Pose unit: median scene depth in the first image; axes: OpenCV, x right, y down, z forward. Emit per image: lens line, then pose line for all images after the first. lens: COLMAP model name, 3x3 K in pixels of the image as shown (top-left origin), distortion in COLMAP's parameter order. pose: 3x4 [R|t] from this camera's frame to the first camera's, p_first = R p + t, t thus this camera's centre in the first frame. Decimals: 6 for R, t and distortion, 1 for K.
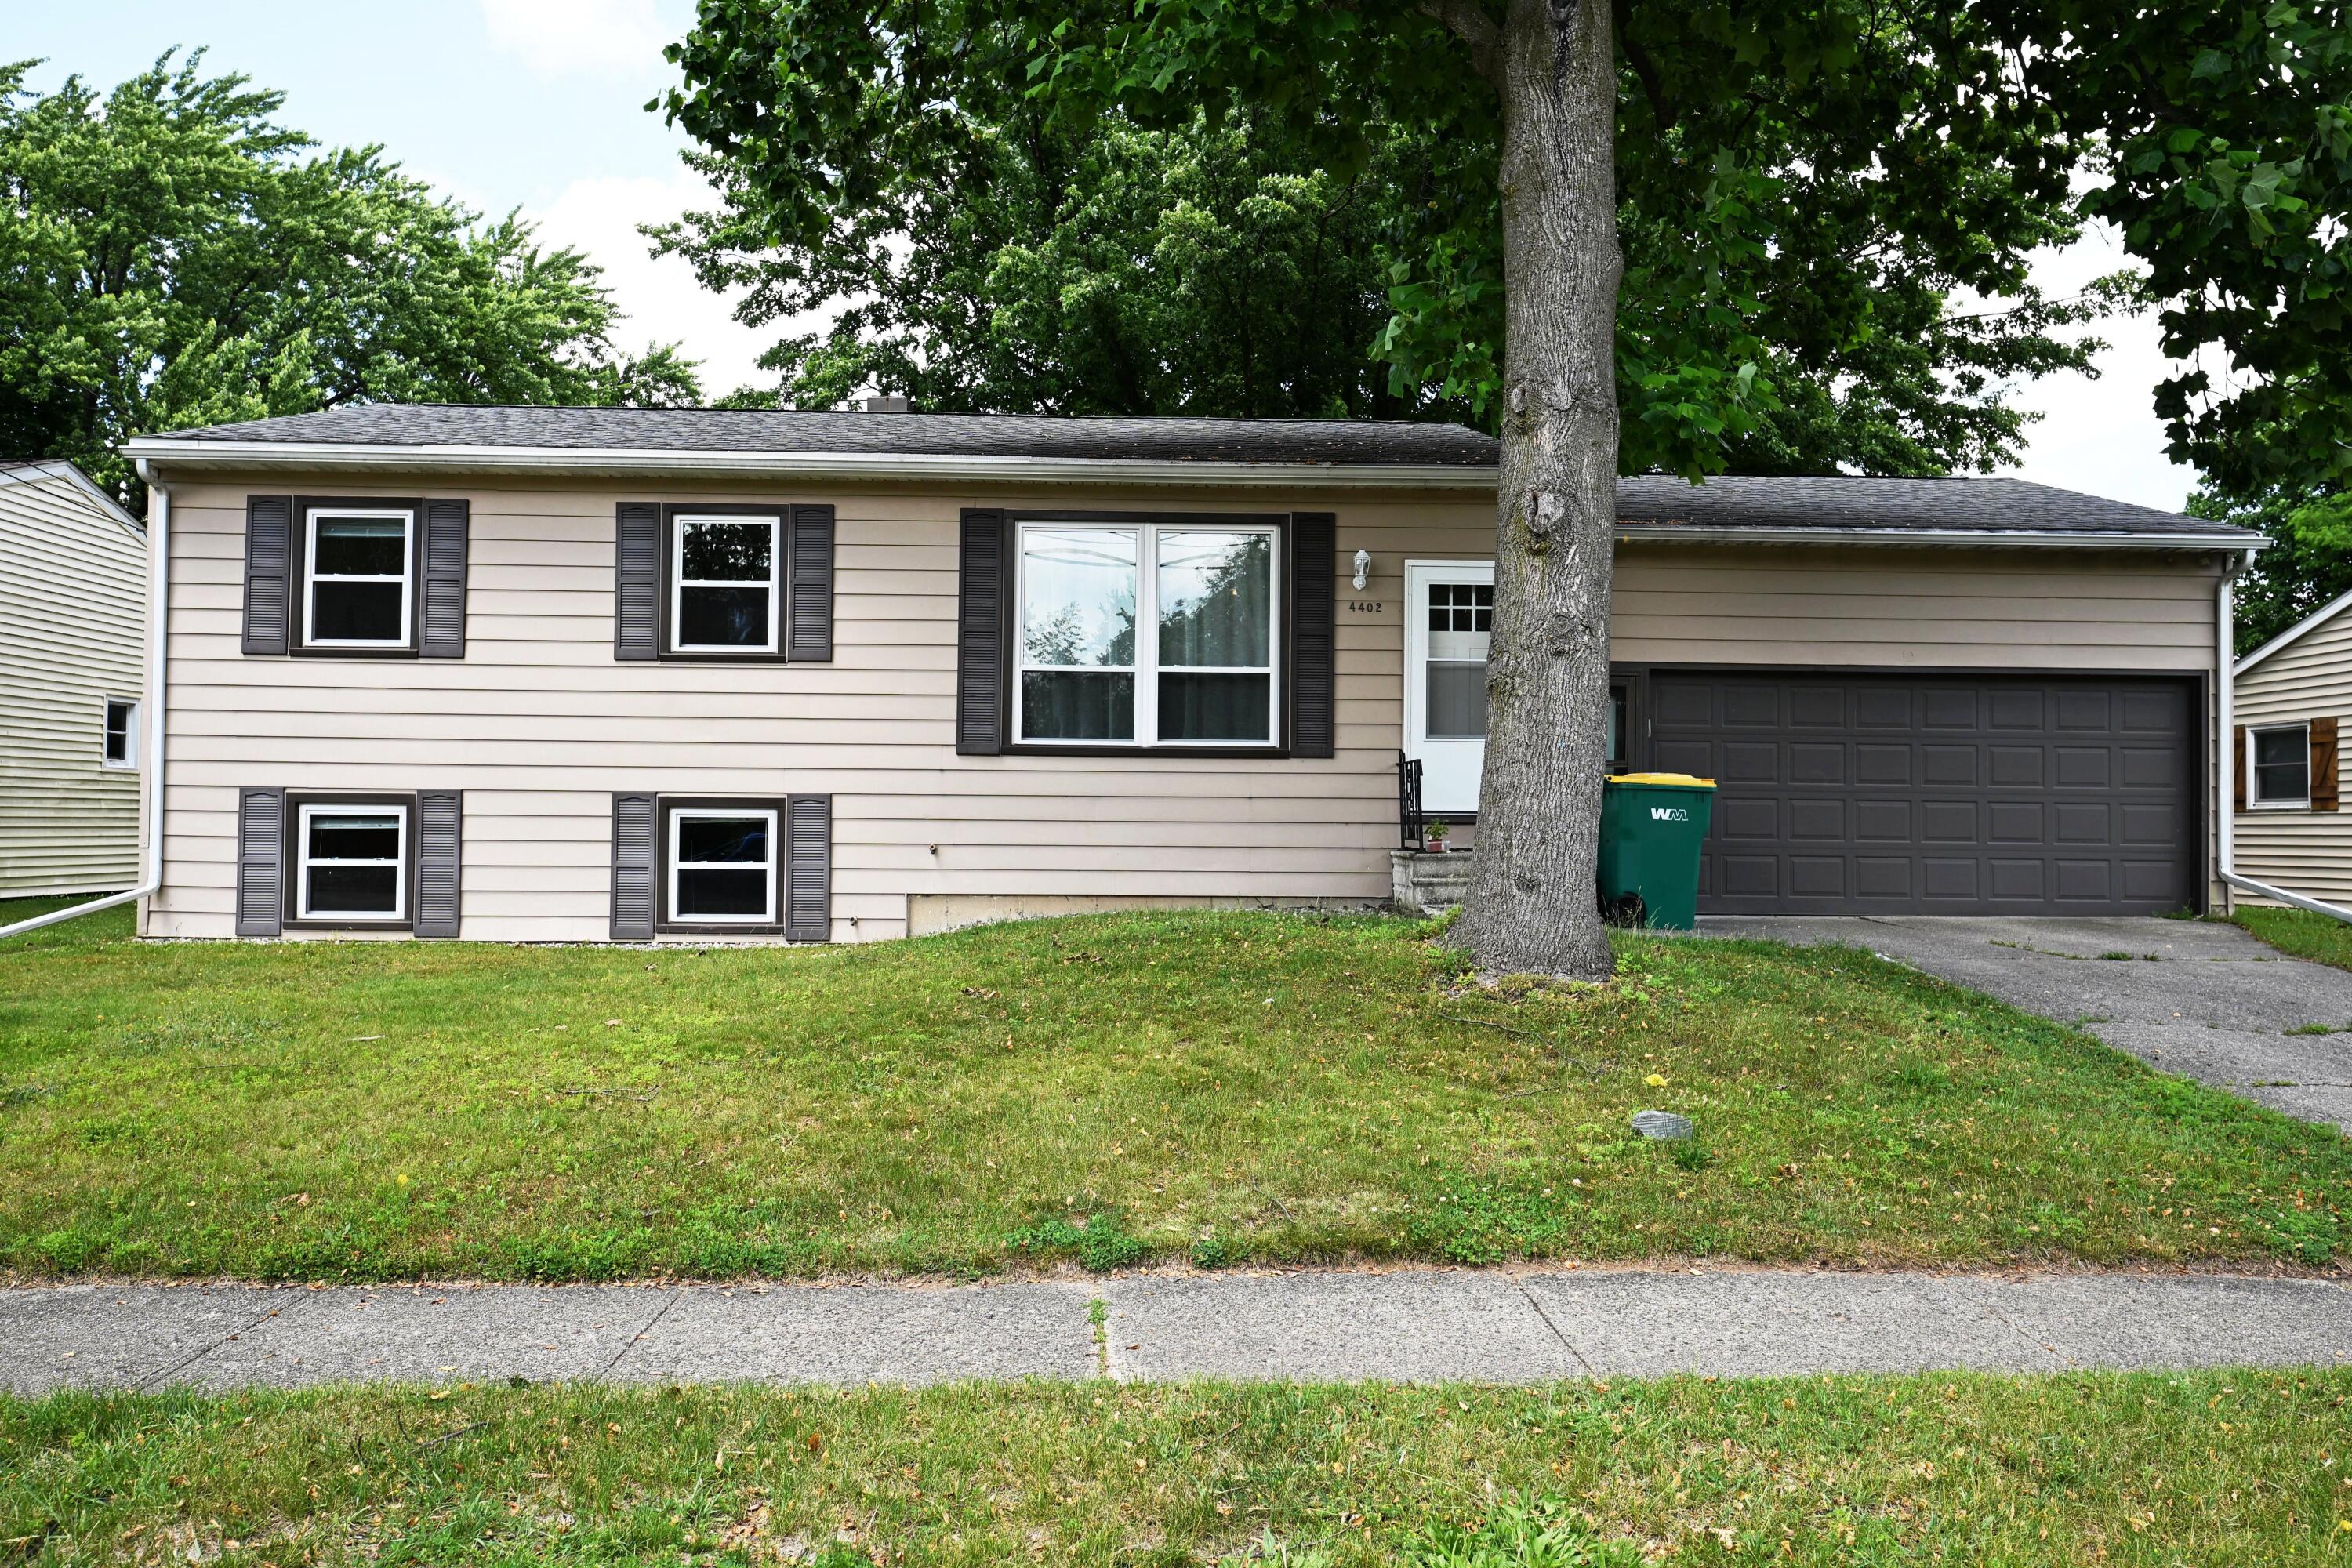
lens RADIAL K [[1665.7, 0, 1176.0], [0, 1665.7, 784.0], [0, 0, 1]] dist [-0.002588, -0.003723]
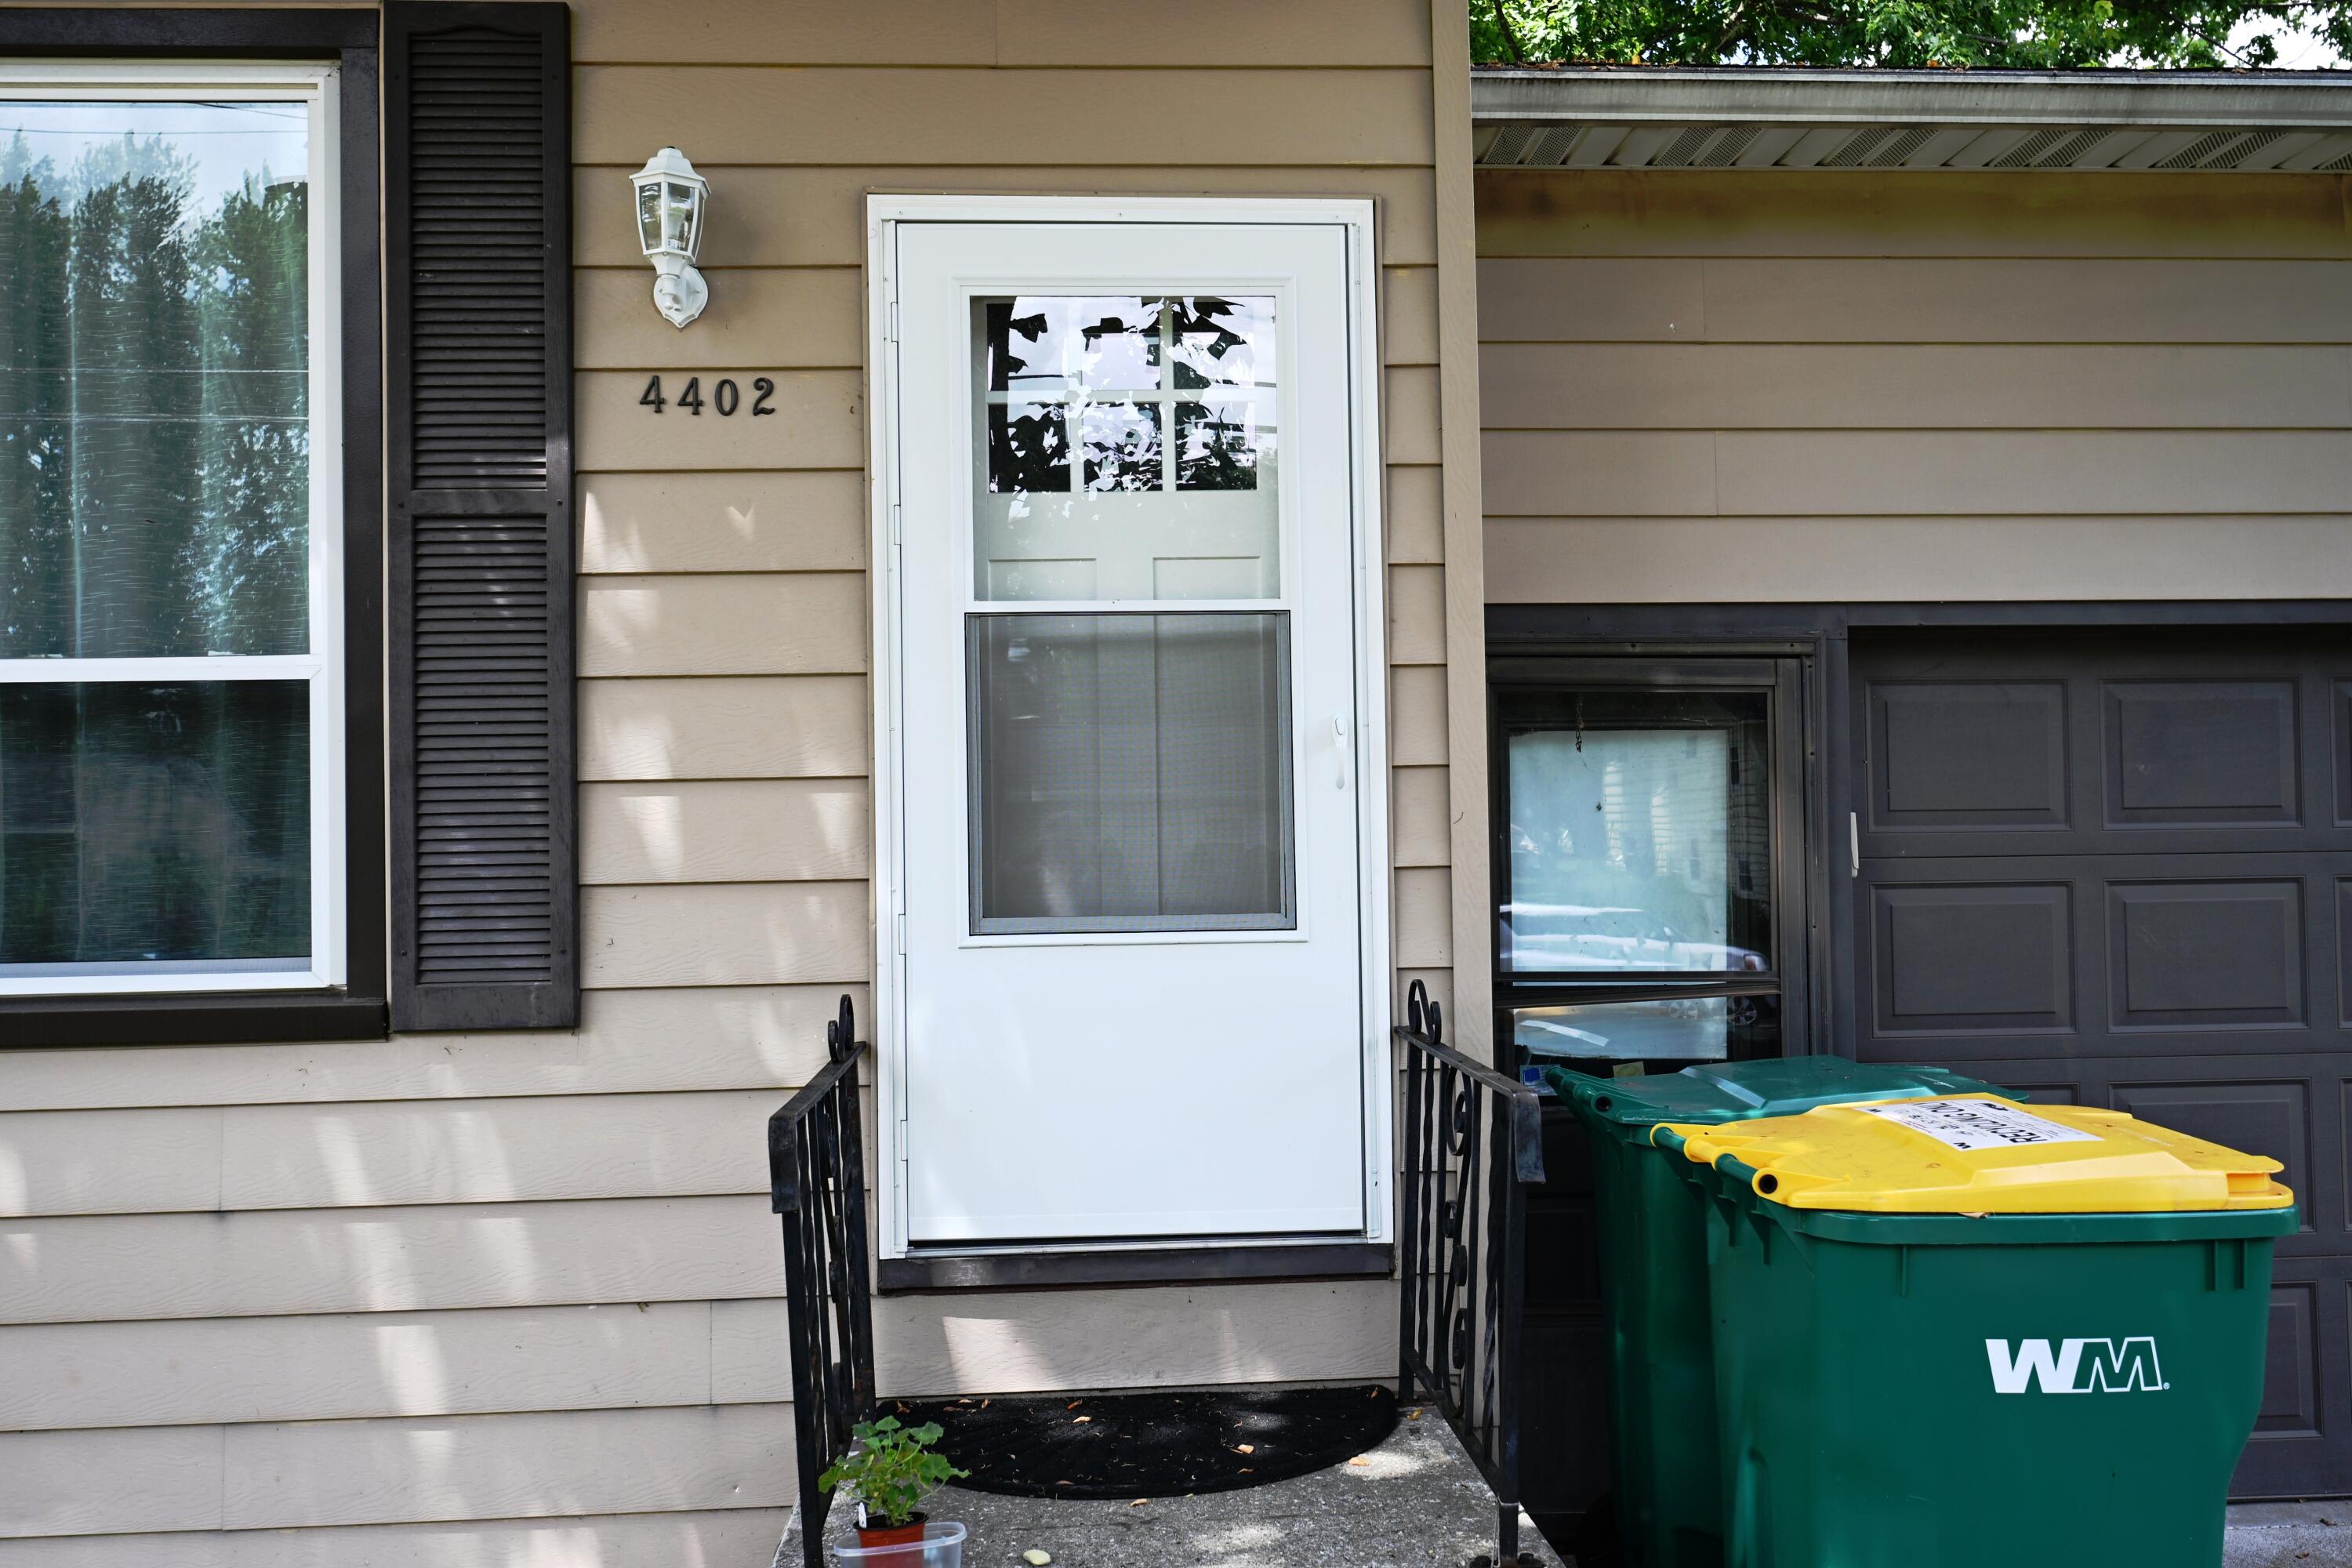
lens RADIAL K [[1951.1, 0, 1176.0], [0, 1951.1, 784.0], [0, 0, 1]] dist [-0.062209, 0.000975]
pose [[0.999128, -0.024791, 0.033610, 0.172035], [0.024922, 0.999683, -0.003484, -0.047848], [-0.033513, 0.004318, 0.999429, 0.724781]]
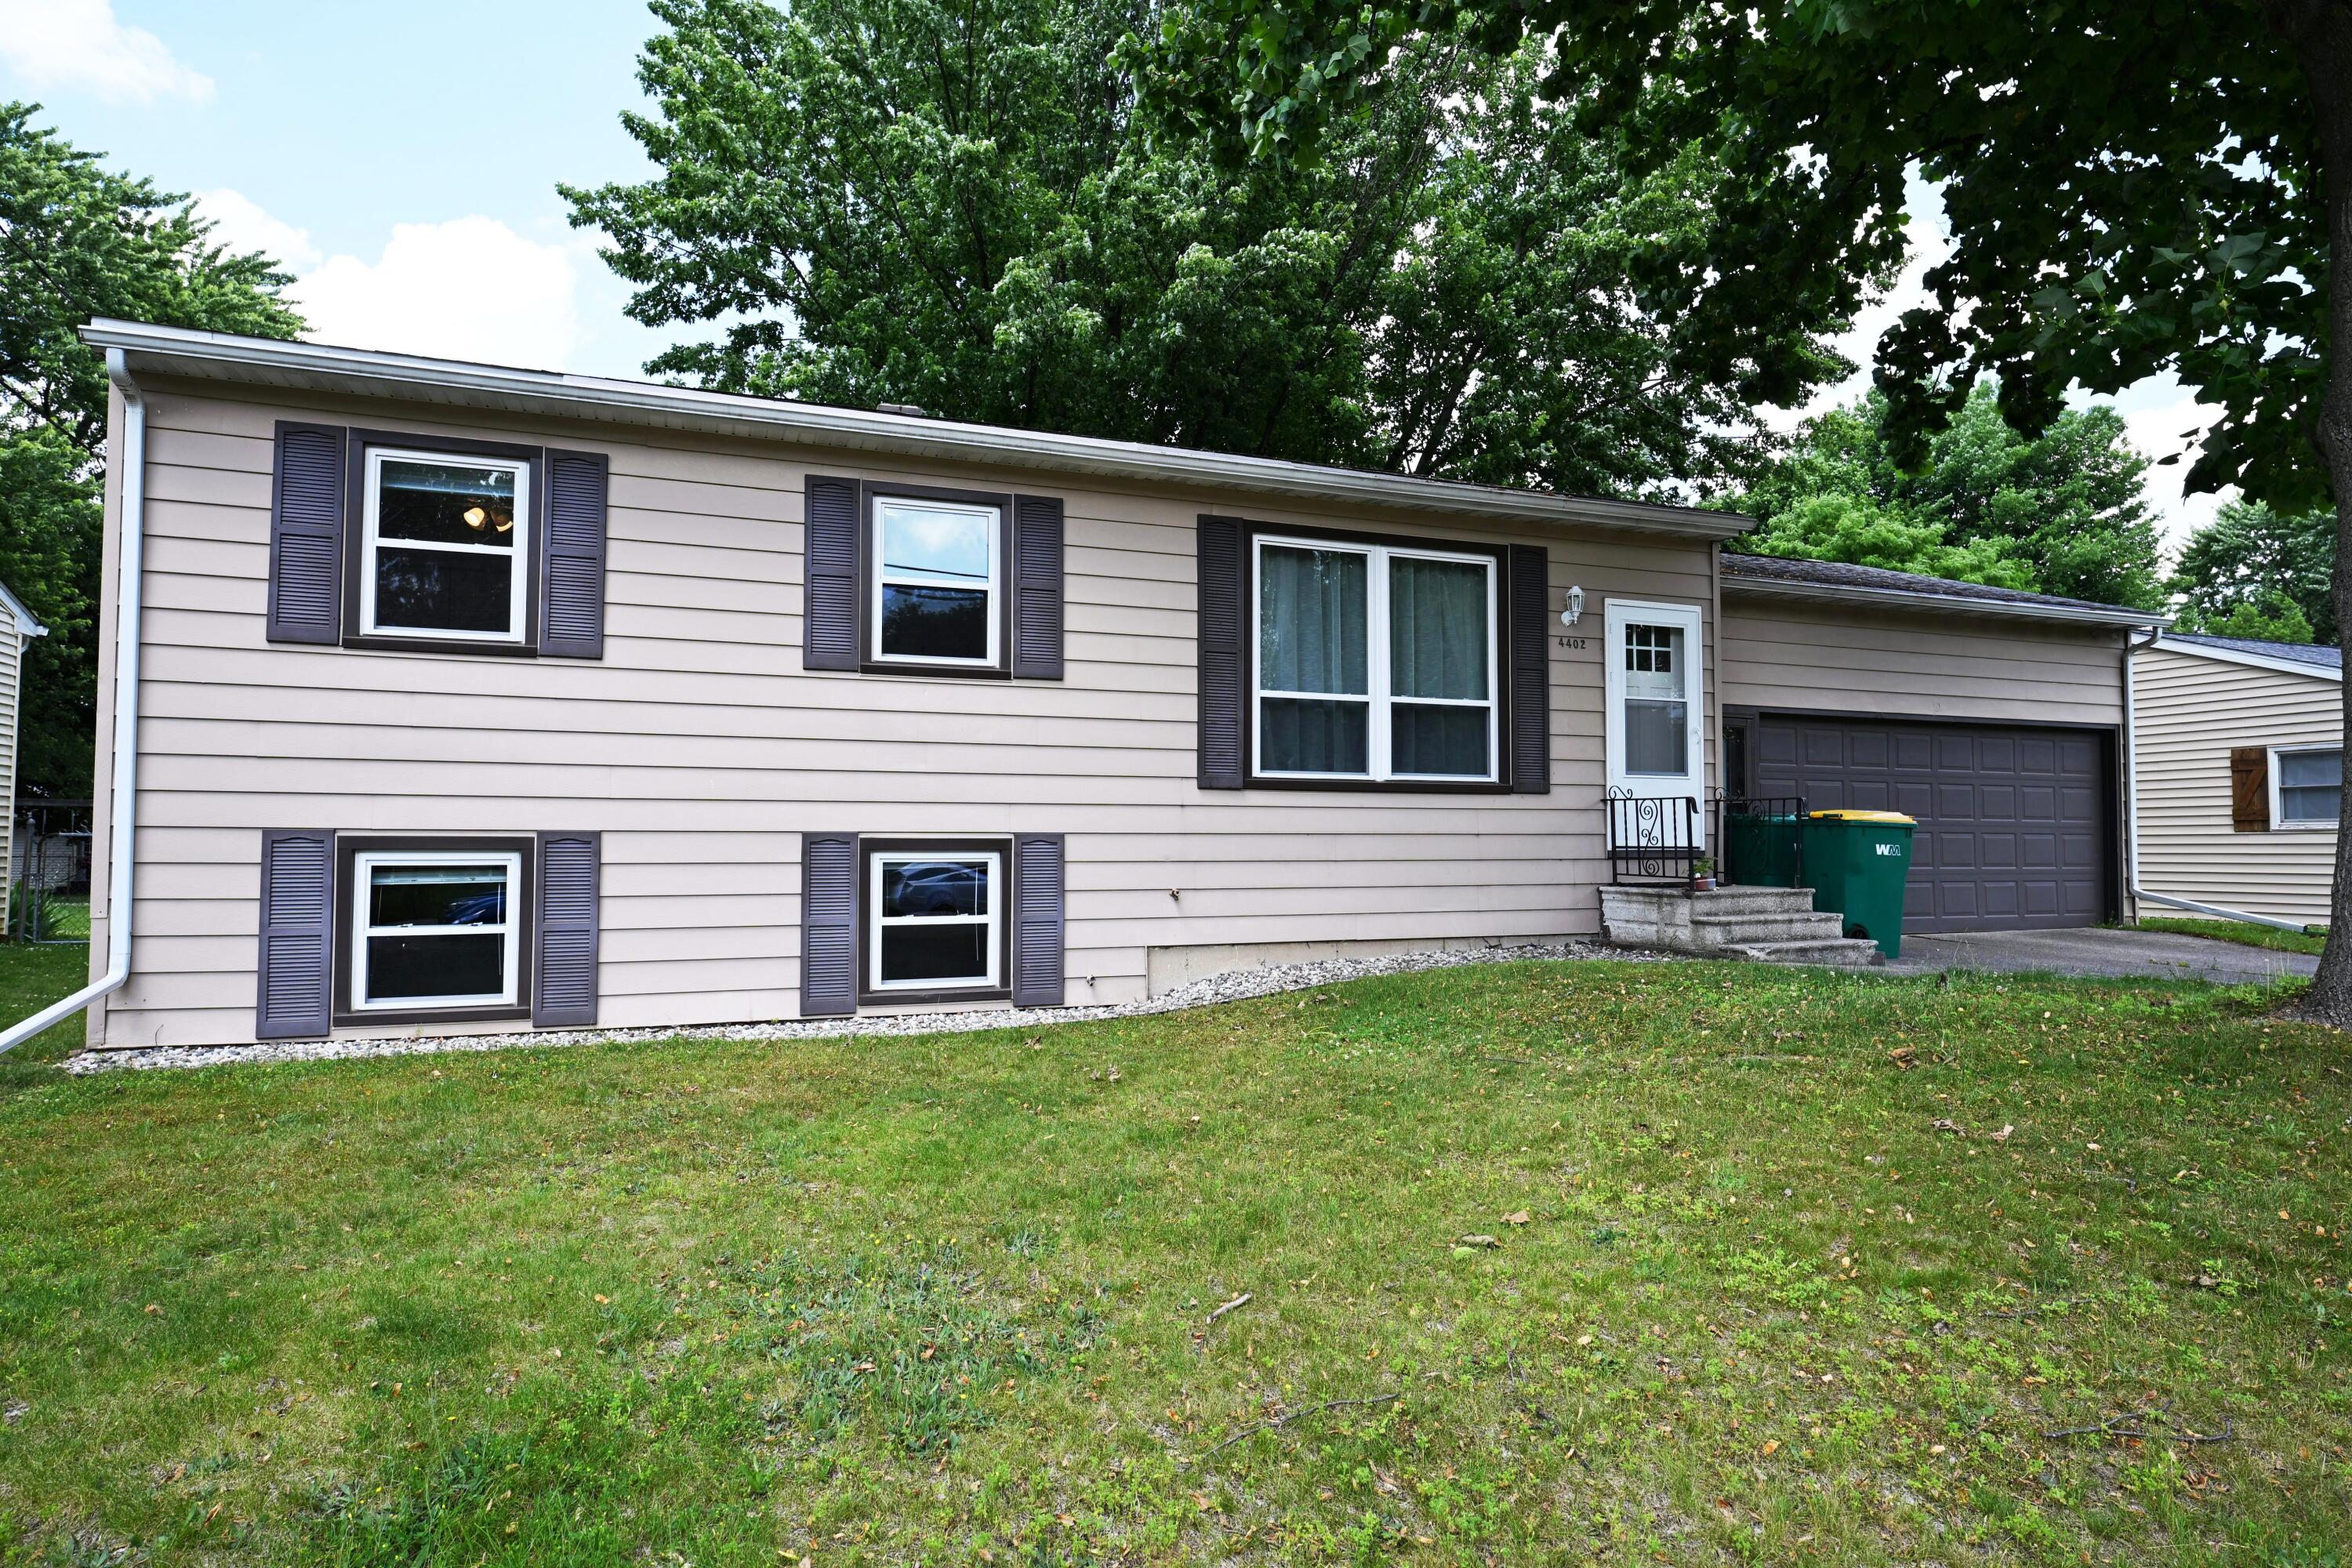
lens RADIAL K [[1316.9, 0, 1176.0], [0, 1316.9, 784.0], [0, 0, 1]] dist [-0.003183, 0.003107]
pose [[0.942672, 0.006659, 0.333653, -0.378355], [-0.002579, 0.999916, -0.012669, -0.011028], [-0.333709, 0.011082, 0.942611, 0.337015]]
